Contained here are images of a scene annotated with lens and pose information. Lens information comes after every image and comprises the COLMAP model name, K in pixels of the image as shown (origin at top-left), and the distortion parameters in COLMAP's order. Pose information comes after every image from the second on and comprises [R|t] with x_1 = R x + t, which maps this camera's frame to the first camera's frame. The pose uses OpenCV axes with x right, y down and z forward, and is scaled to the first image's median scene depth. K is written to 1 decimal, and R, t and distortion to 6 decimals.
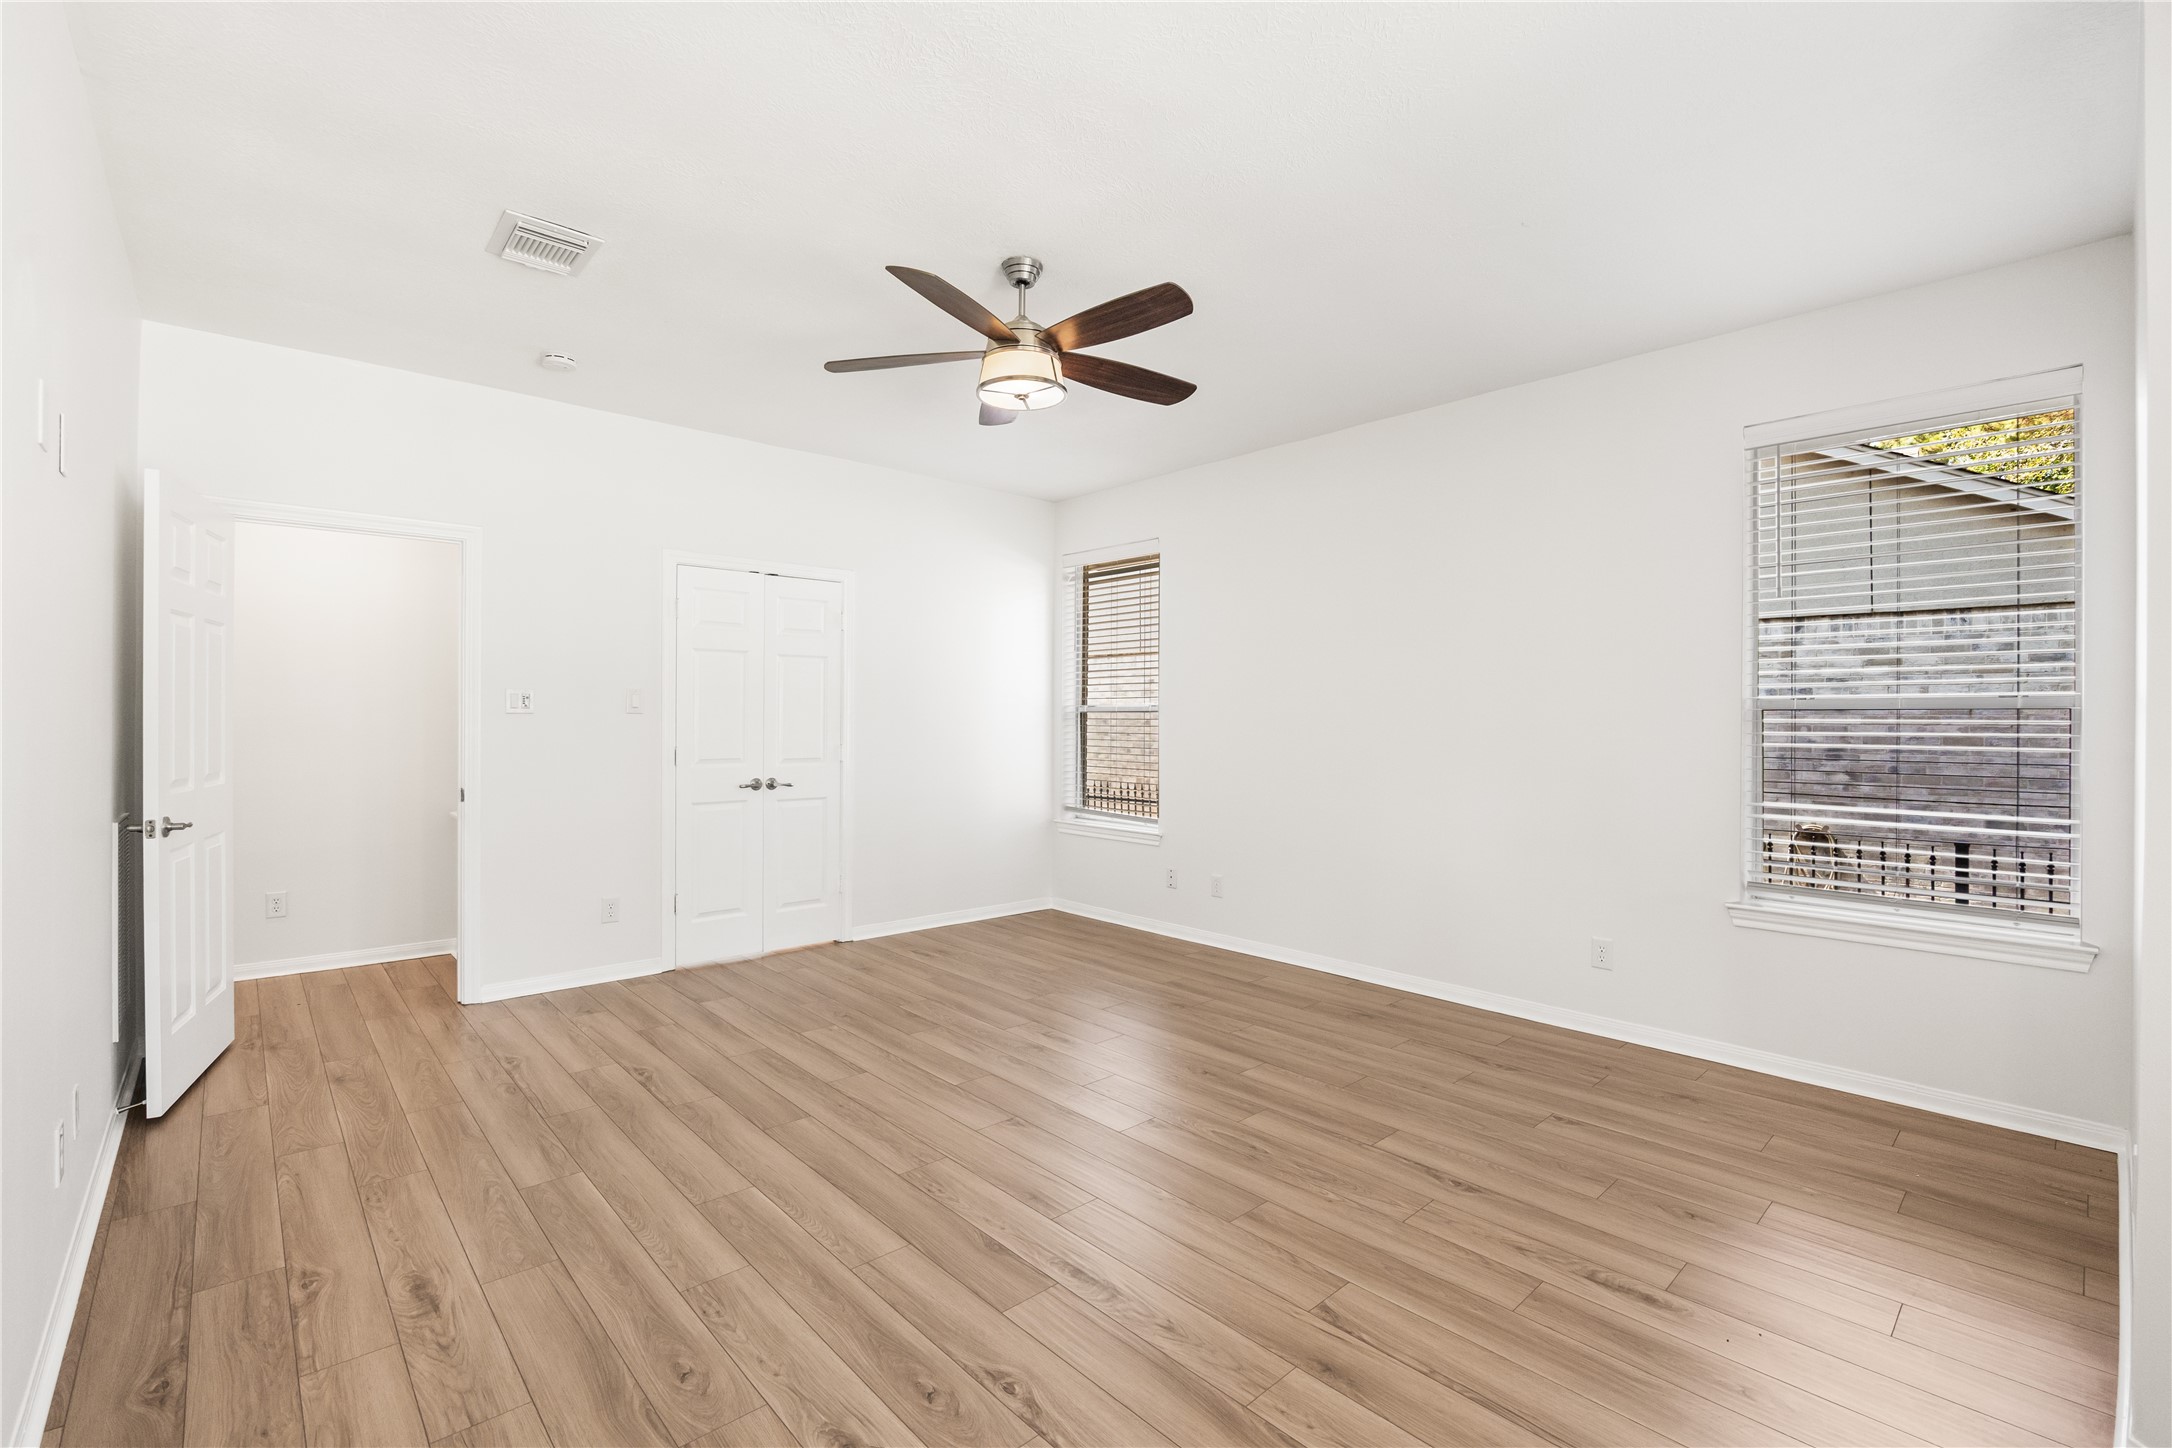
lens RADIAL K [[954.3, 0, 1086.0], [0, 954.3, 724.0], [0, 0, 1]] dist [0.000052, -0.000019]
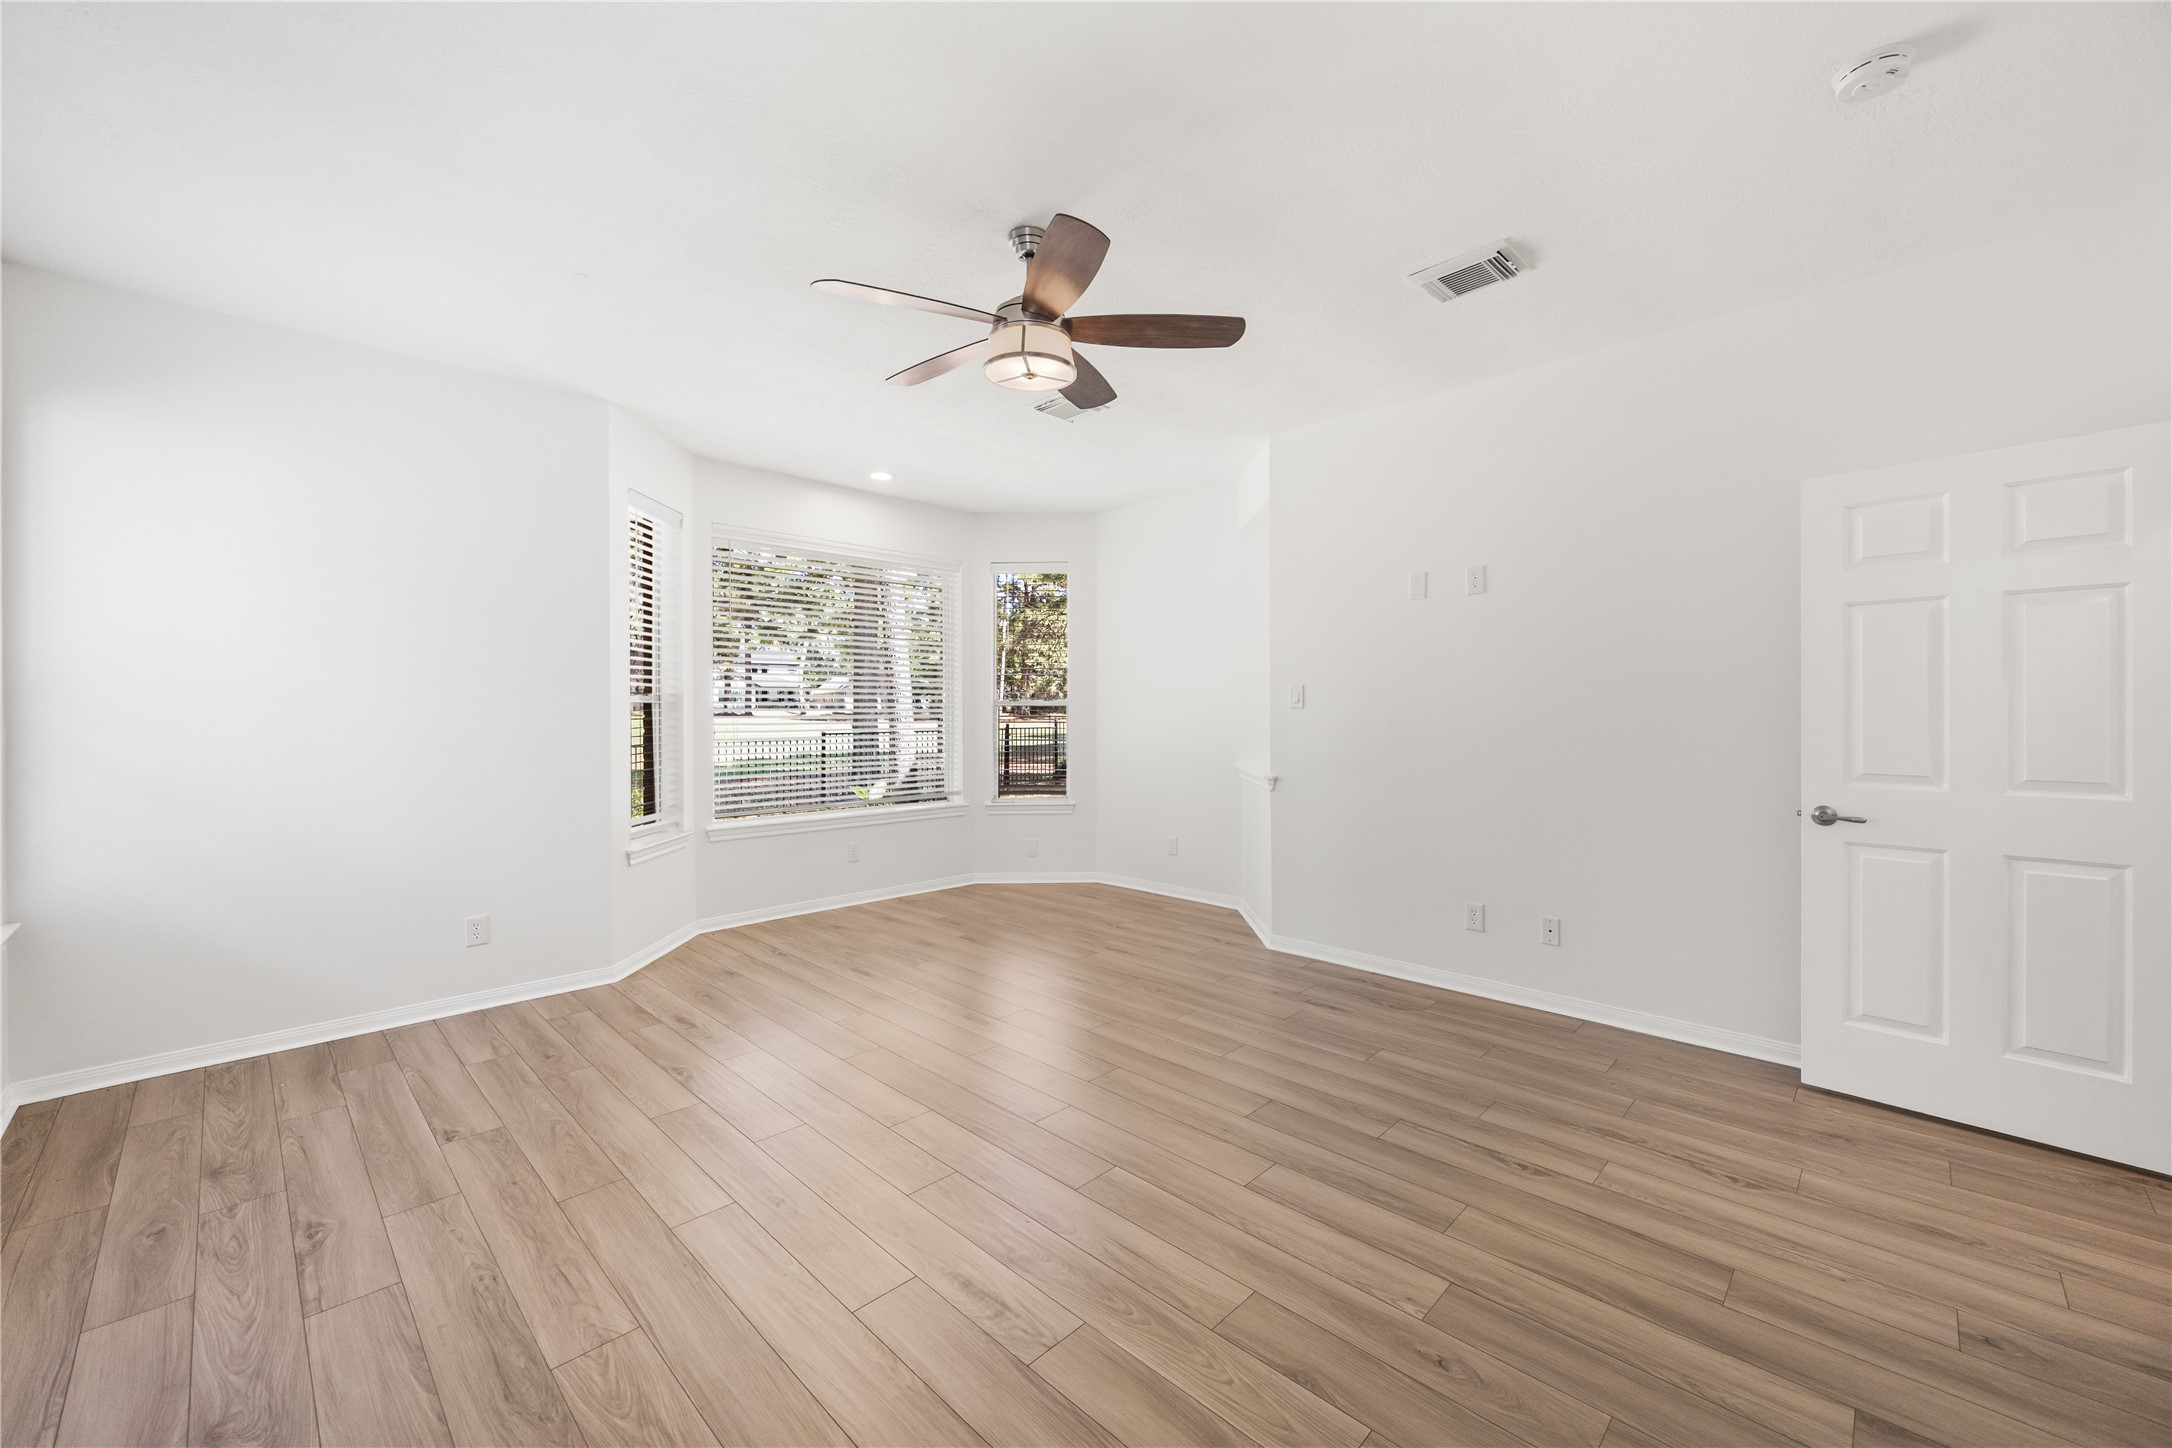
lens RADIAL K [[858.7, 0, 1093.7], [0, 858.7, 707.1], [0, 0, 1]] dist [-0.000364, -0.000132]
pose [[-0.998209, -0.001157, -0.059814, -0.080103], [-0.001515, 0.999981, 0.005935, -0.013452], [0.059806, 0.006015, -0.998192, 1.826384]]
